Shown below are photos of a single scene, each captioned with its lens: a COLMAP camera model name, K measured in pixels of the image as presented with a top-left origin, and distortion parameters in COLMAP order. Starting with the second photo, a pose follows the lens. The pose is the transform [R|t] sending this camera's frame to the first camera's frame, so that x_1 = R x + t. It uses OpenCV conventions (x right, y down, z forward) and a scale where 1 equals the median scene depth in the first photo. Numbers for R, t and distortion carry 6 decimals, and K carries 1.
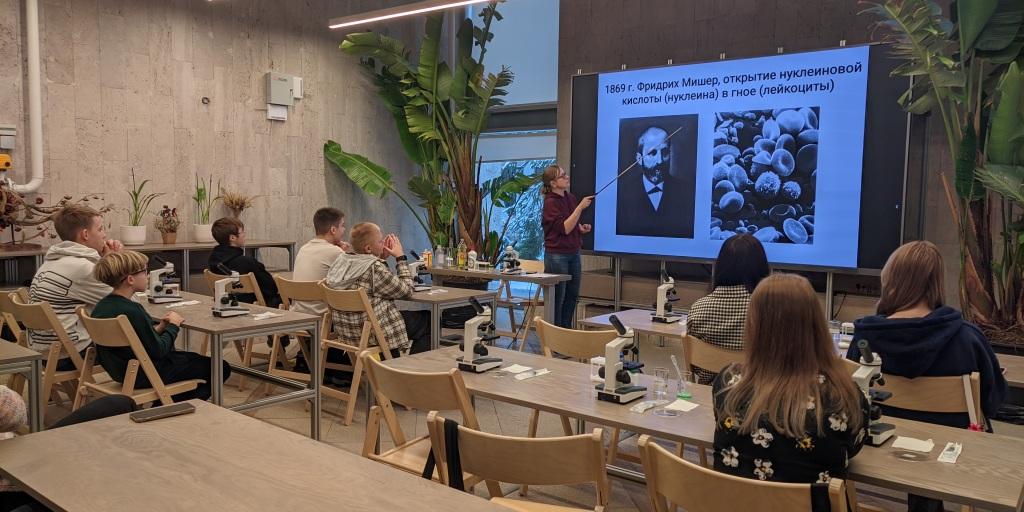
lens RADIAL K [[731.6, 0, 507.9], [0, 731.6, 251.8], [0, 0, 1]] dist [-0.010111, -0.004388]
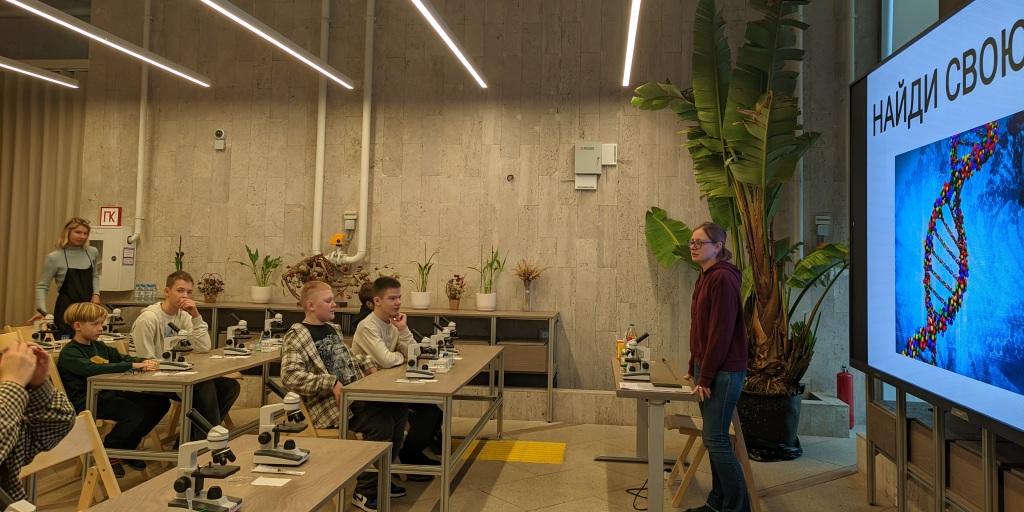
lens RADIAL K [[731.6, 0, 531.1], [0, 731.6, 222.7], [0, 0, 1]] dist [-0.010111, -0.004388]
pose [[0.519705, -0.045312, -0.853143, 0.490812], [-0.080336, 0.991576, -0.101603, -0.033678], [0.850560, 0.121342, 0.511687, 0.463894]]
